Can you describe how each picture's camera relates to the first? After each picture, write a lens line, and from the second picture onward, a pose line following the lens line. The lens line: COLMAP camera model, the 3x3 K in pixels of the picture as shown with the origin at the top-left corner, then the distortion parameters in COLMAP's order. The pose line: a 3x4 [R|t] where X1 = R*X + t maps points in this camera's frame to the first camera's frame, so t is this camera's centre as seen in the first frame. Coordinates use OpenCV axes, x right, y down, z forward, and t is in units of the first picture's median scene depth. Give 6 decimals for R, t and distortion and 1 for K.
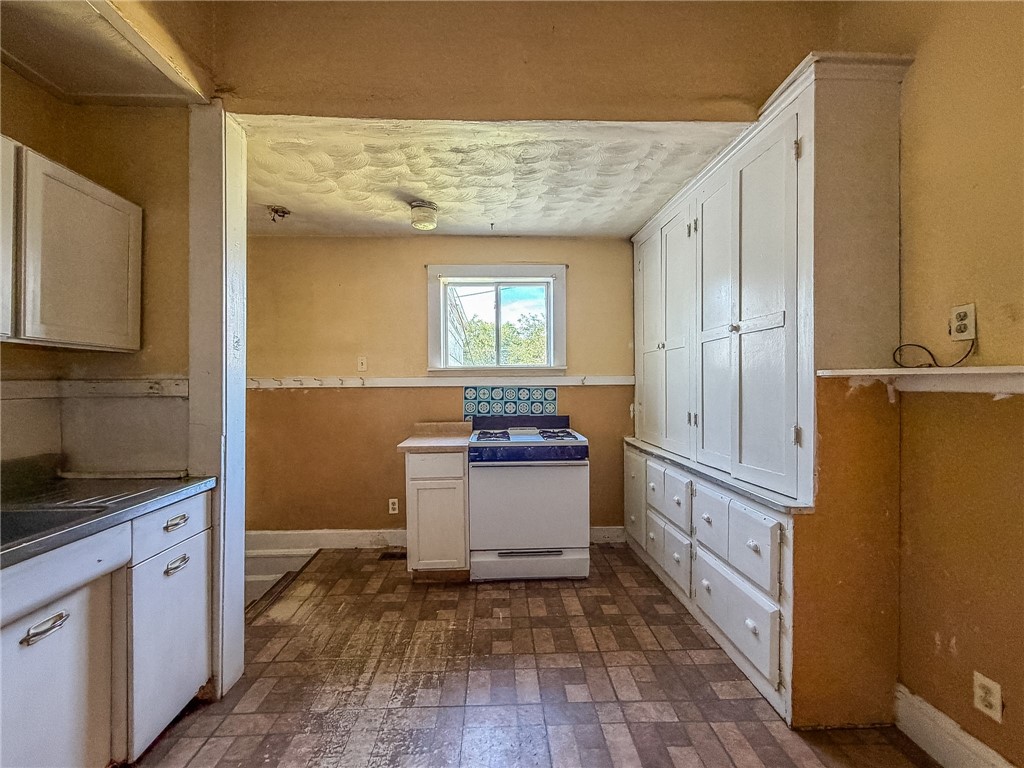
lens RADIAL K [[411.2, 0, 509.0], [0, 411.2, 385.3], [0, 0, 1]] dist [-0.000338, -0.000025]
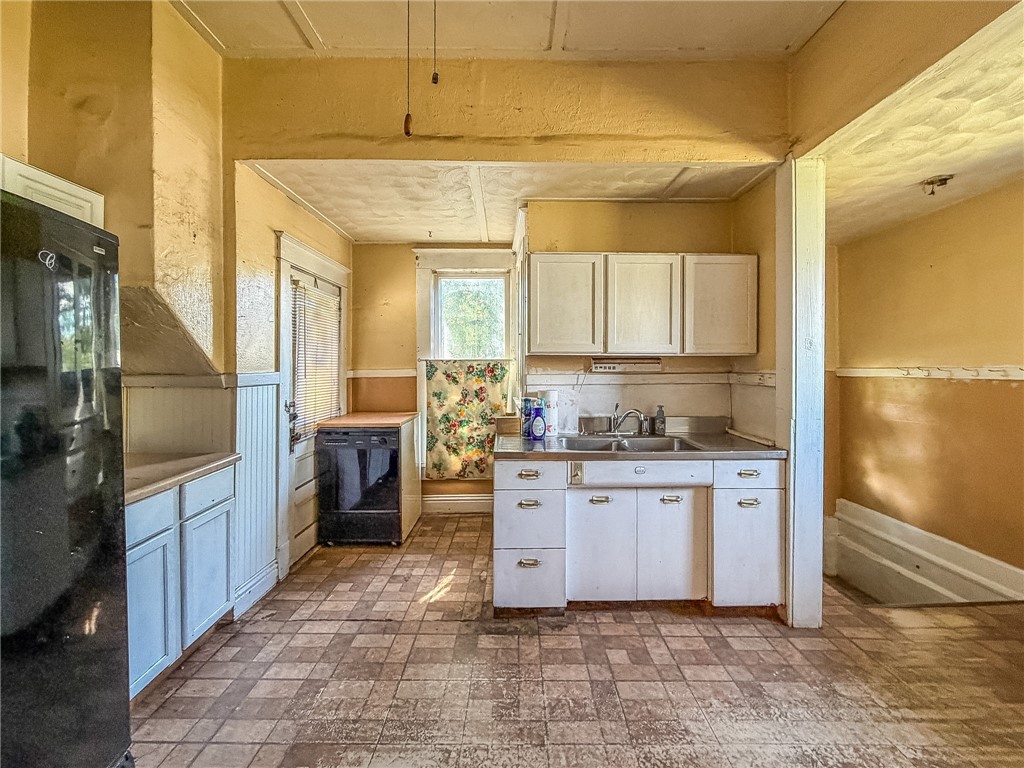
lens RADIAL K [[427.9, 0, 513.9], [0, 427.9, 364.8], [0, 0, 1]] dist [0.000239, 0.000136]
pose [[-0.033990, -0.000042, -0.999422, 0.435596], [0.001303, 0.999999, -0.000086, -0.030823], [0.999421, -0.001305, -0.033990, 0.131209]]
